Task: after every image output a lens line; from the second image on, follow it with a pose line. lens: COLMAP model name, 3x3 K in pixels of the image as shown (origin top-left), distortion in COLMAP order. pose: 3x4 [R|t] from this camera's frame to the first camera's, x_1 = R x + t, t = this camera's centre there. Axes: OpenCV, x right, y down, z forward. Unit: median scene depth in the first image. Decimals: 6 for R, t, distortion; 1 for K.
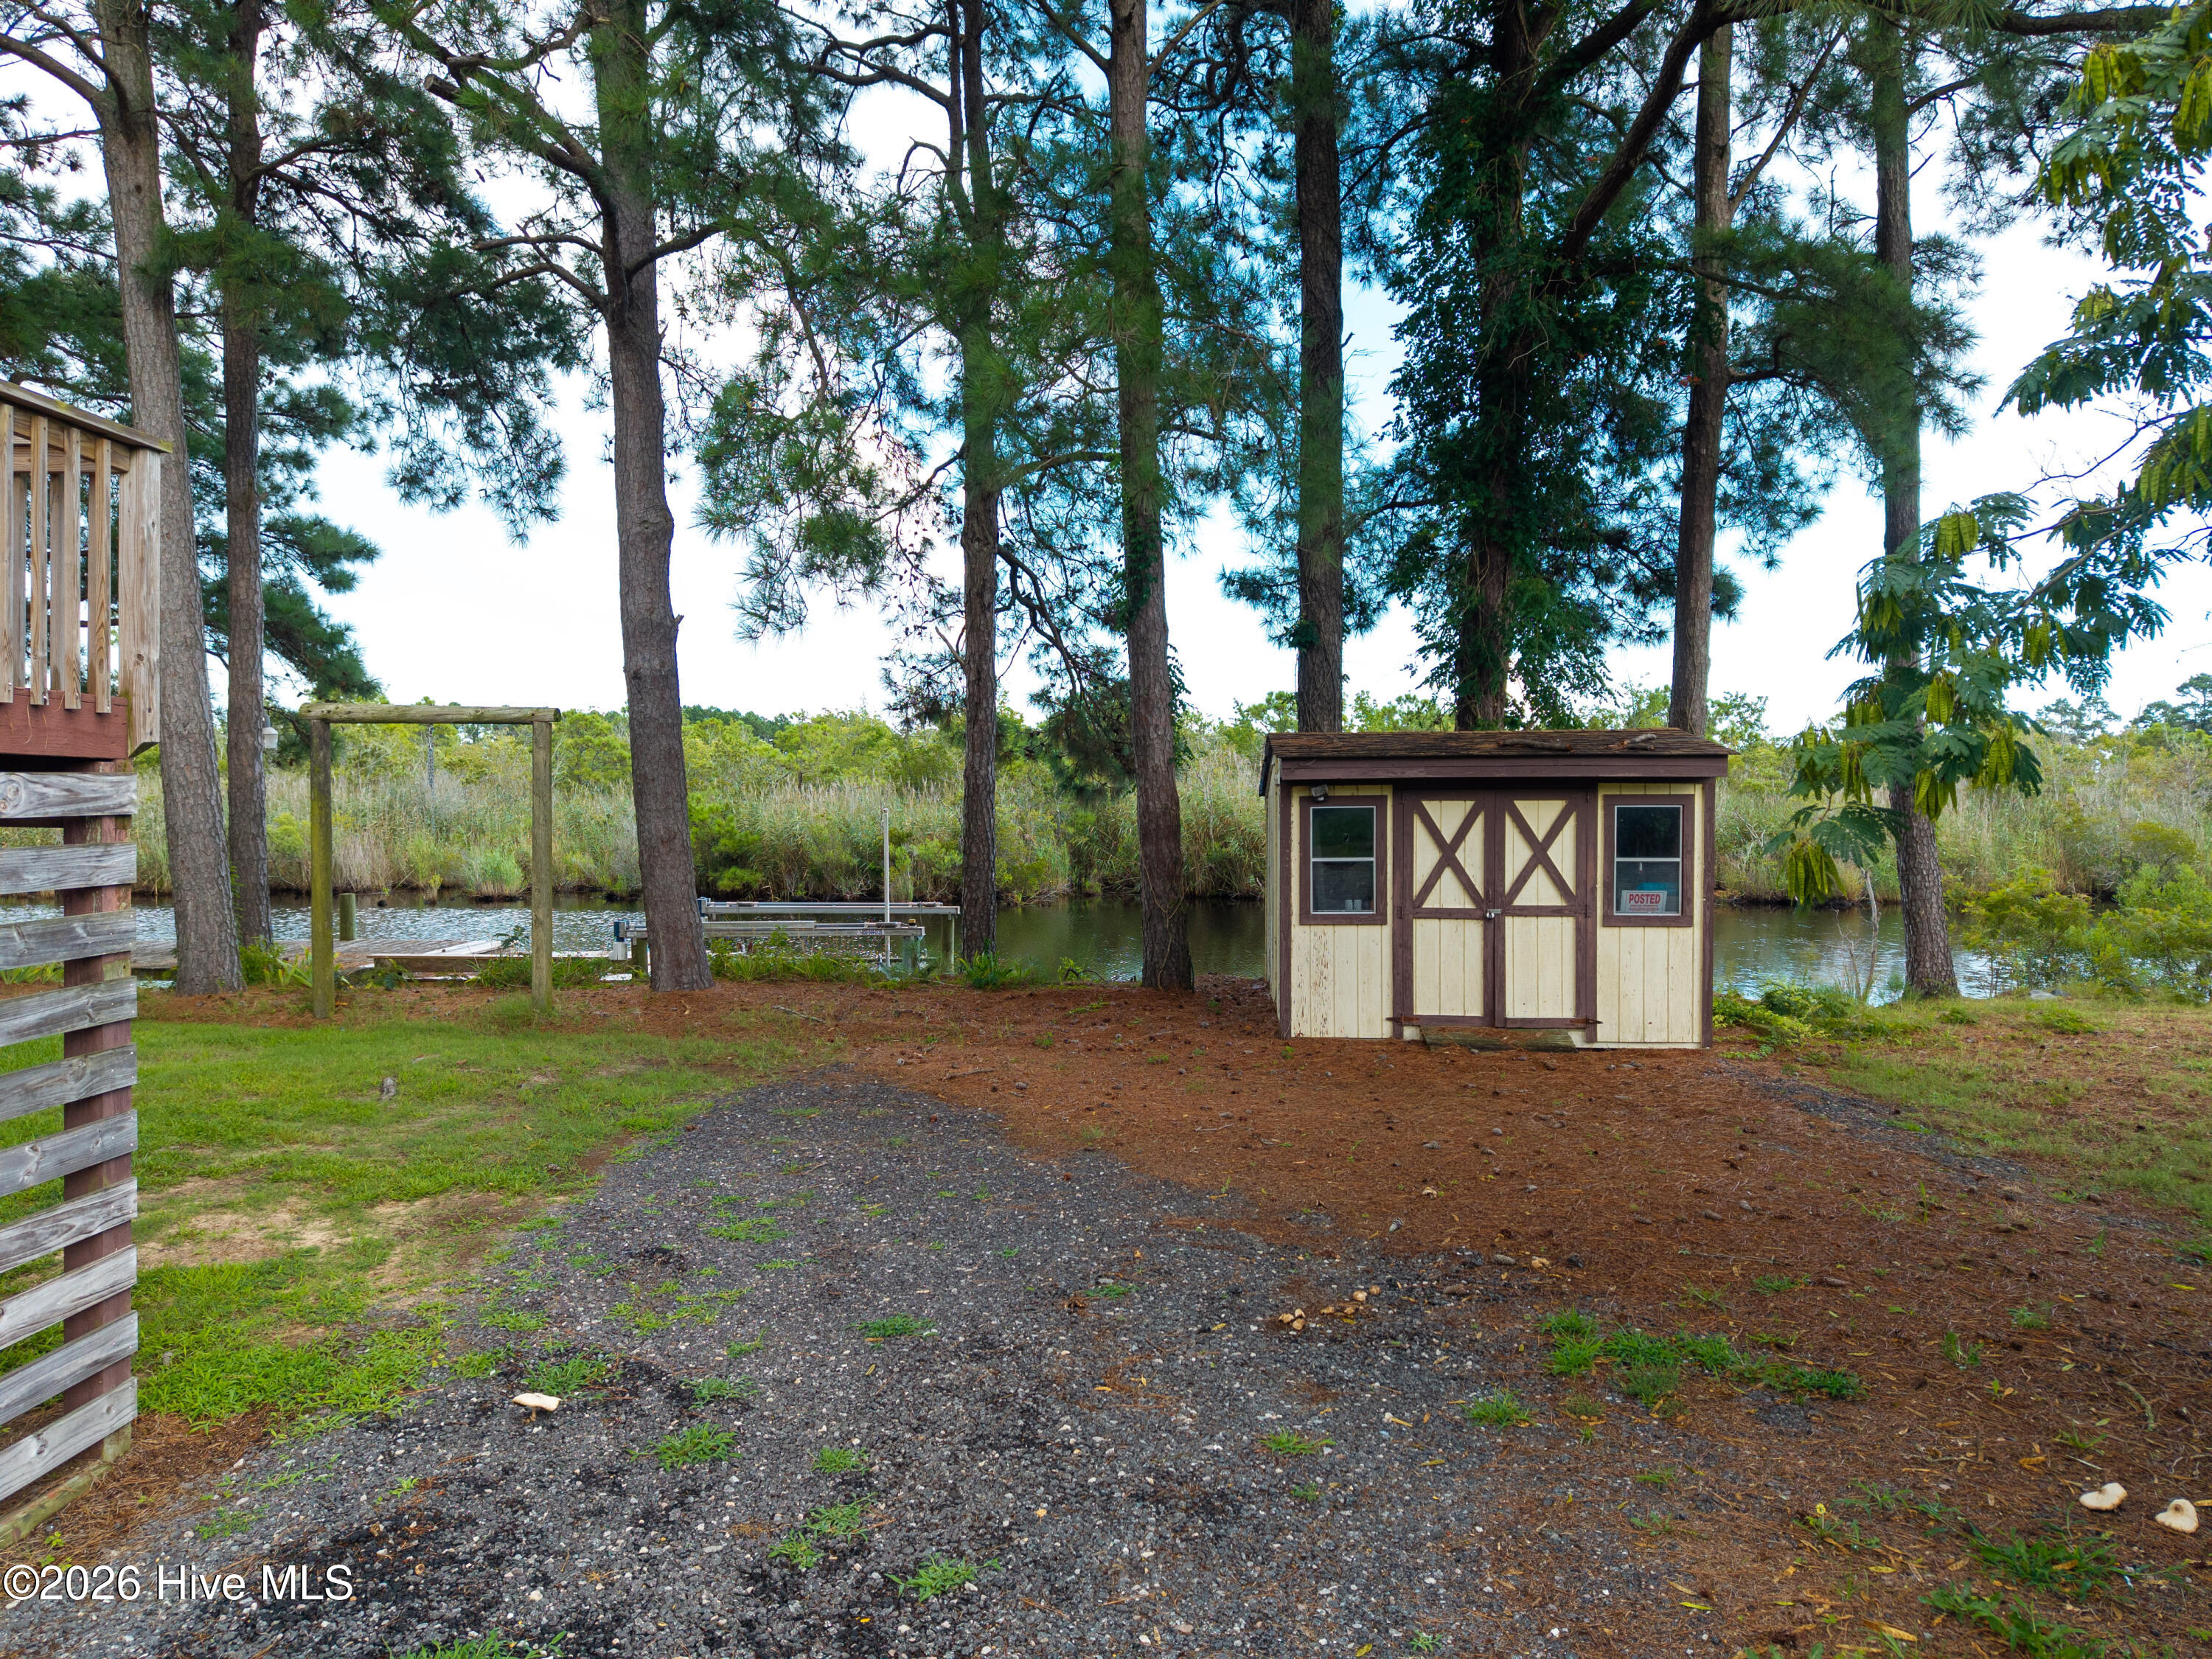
lens RADIAL K [[1469.9, 0, 1102.8], [0, 1469.9, 827.9], [0, 0, 1]] dist [0.099357, -0.133187]
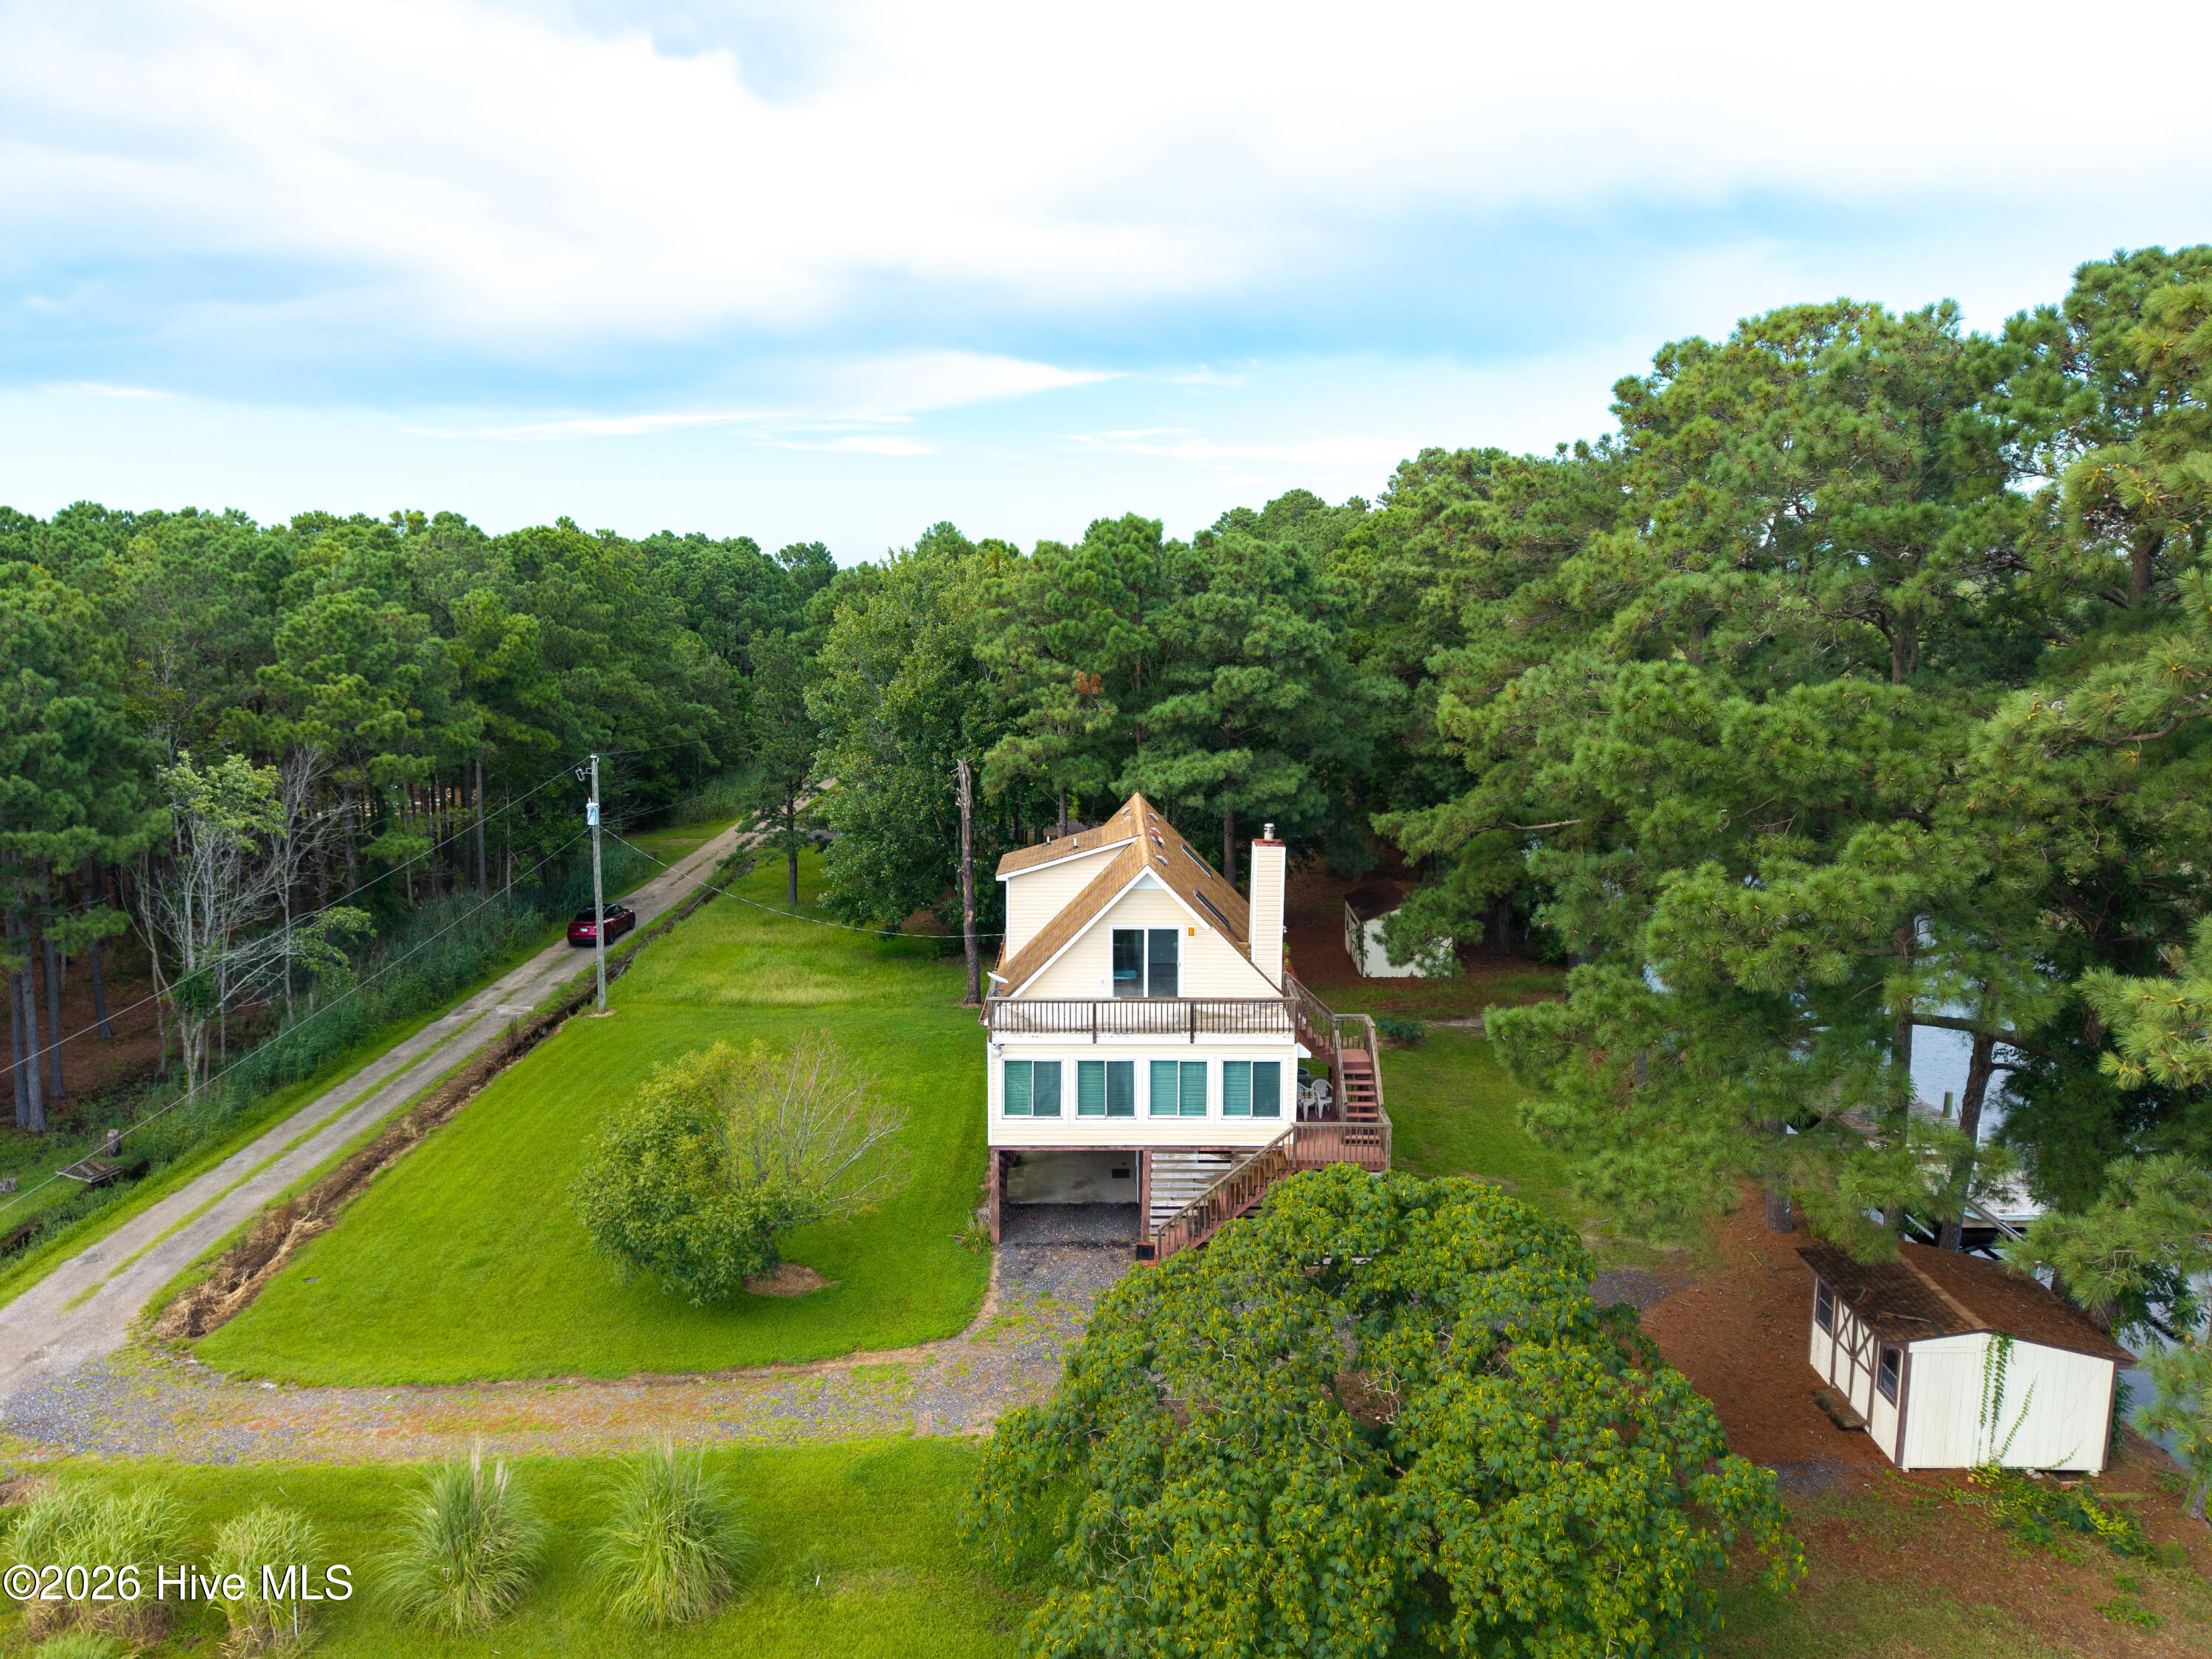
lens RADIAL K [[1505.8, 0, 1108.1], [0, 1505.8, 811.0], [0, 0, 1]] dist [0.080036, -0.101715]
pose [[0.057302, 0.154905, -0.986266, 2.342167], [-0.022516, 0.987839, 0.153844, -1.084979], [0.998103, 0.013391, 0.060093, -0.275804]]
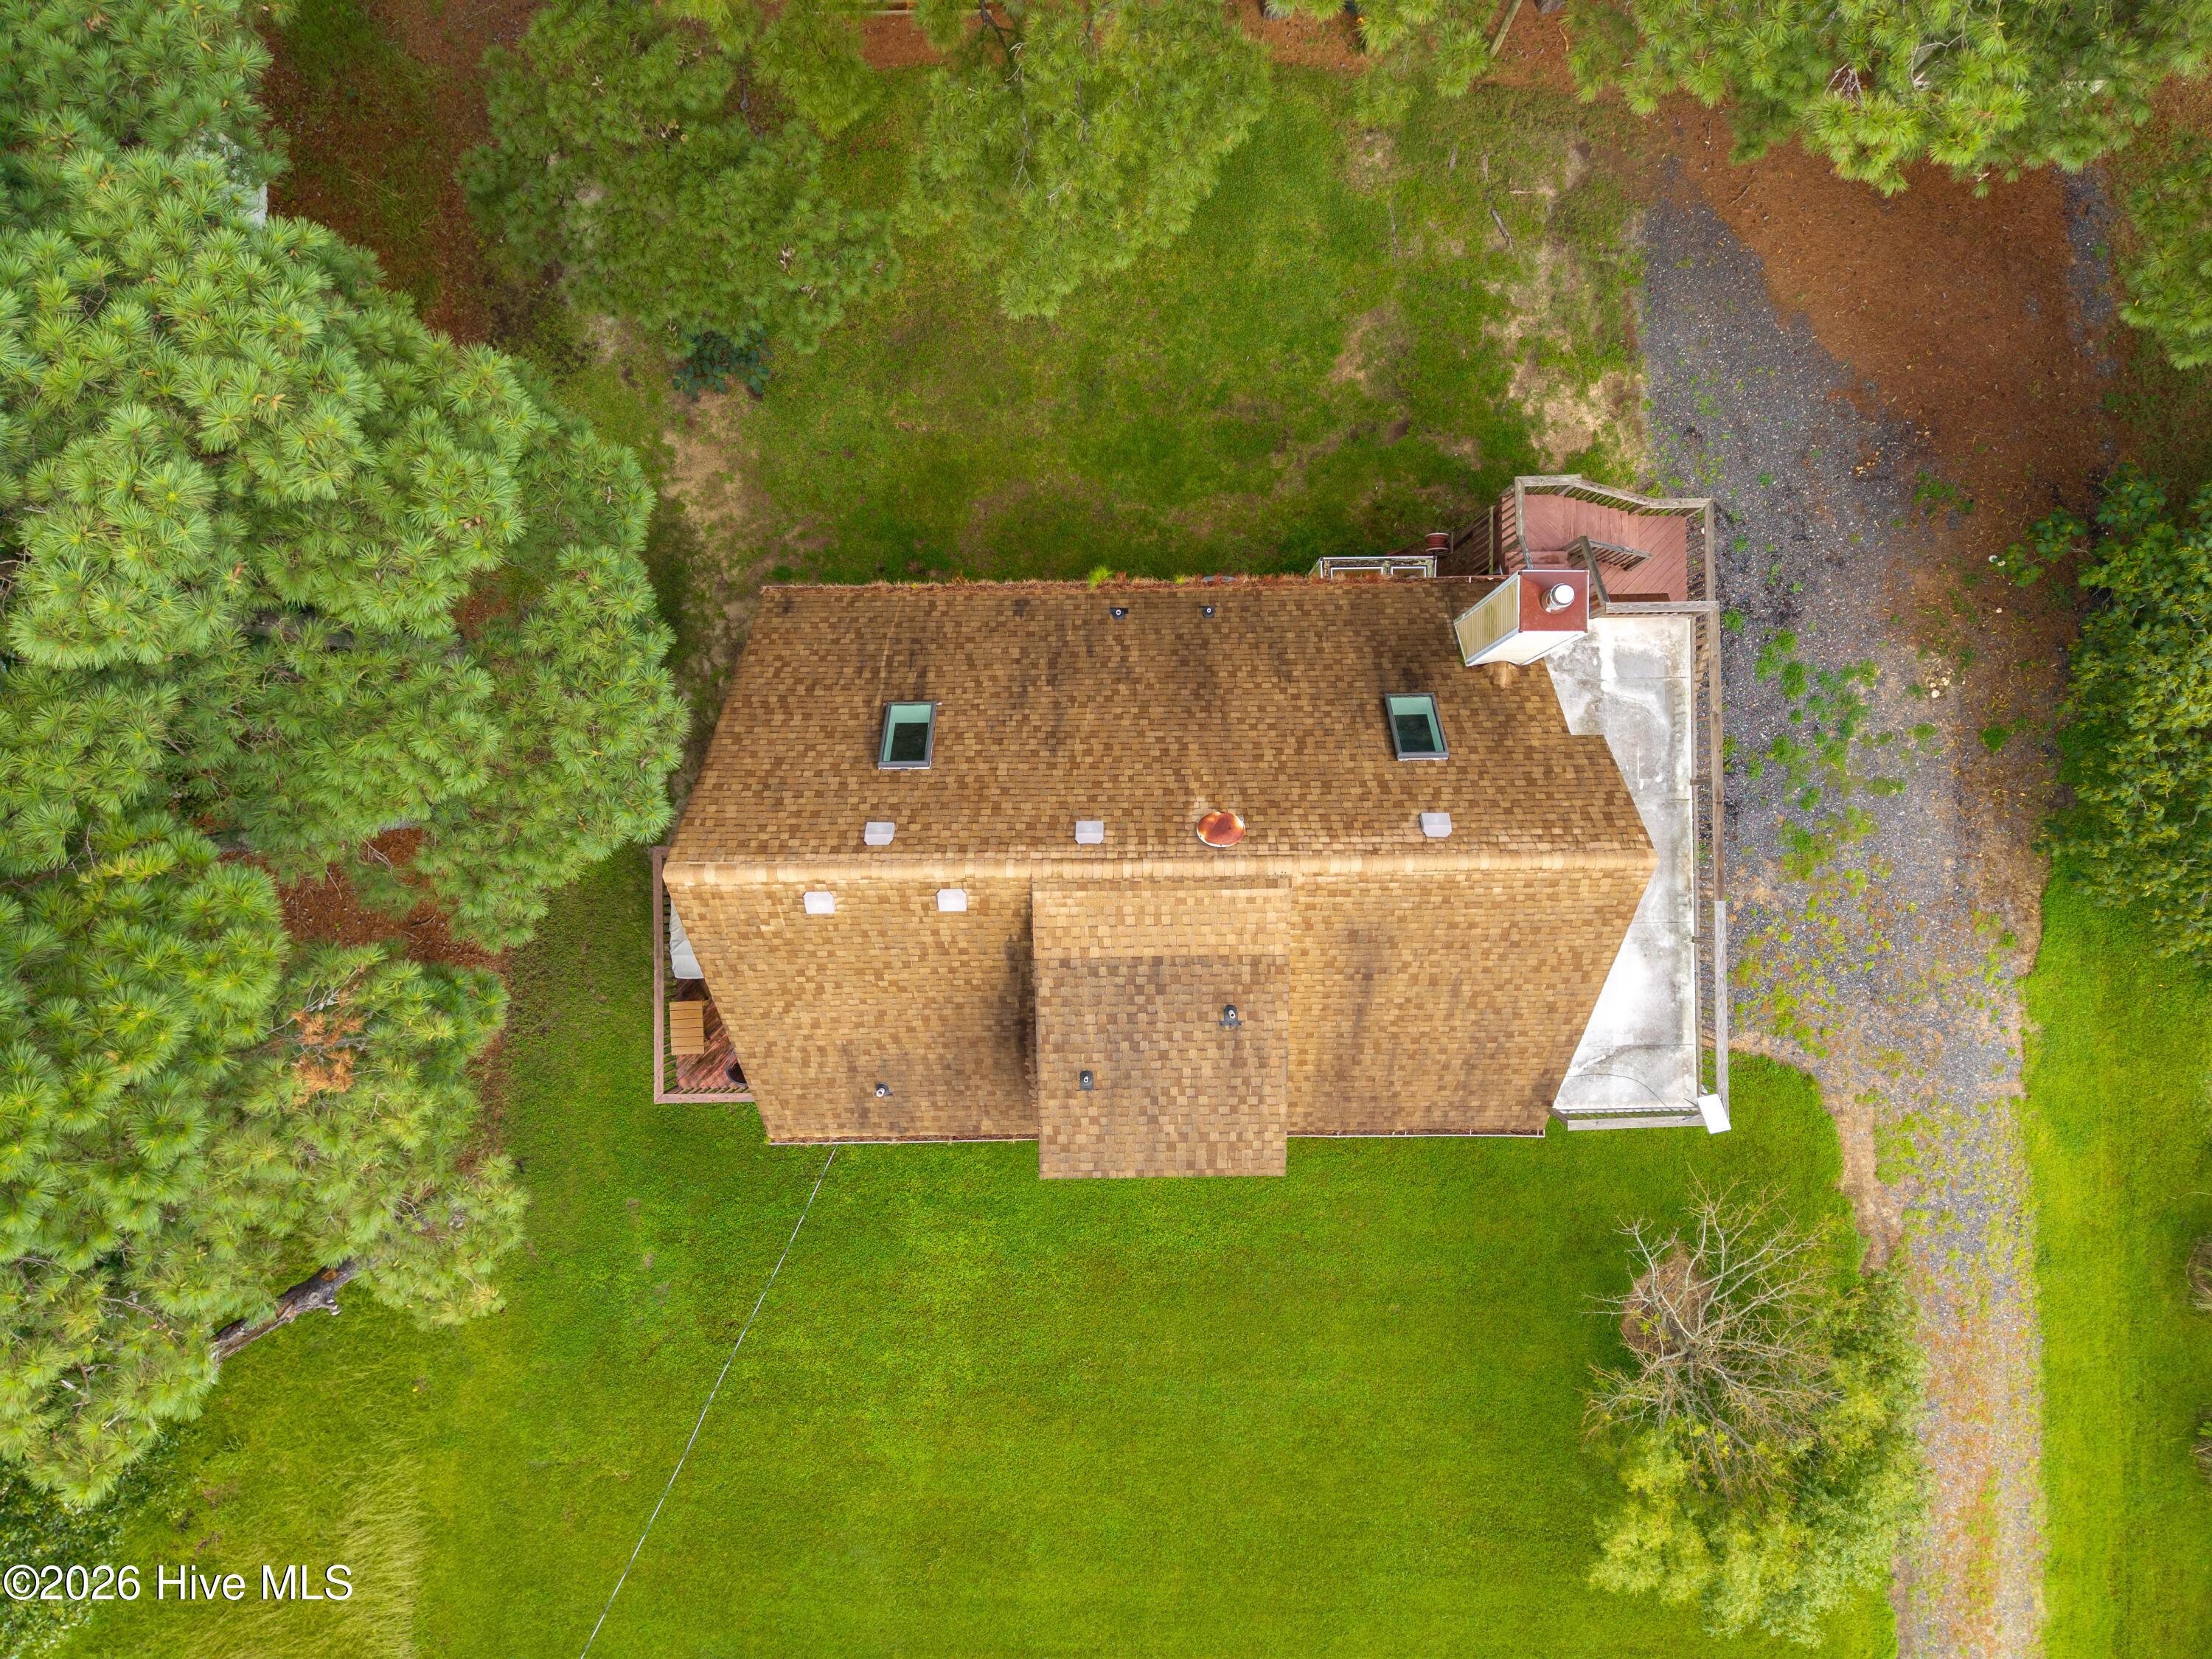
lens RADIAL K [[1484.4, 0, 1113.0], [0, 1484.4, 829.7], [0, 0, 1]] dist [0.009671, -0.006103]
pose [[0.997546, -0.069060, -0.011493, -1.016585], [0.012792, 0.018400, 0.999749, -1.975277], [-0.068832, -0.997443, 0.019238, 0.016475]]
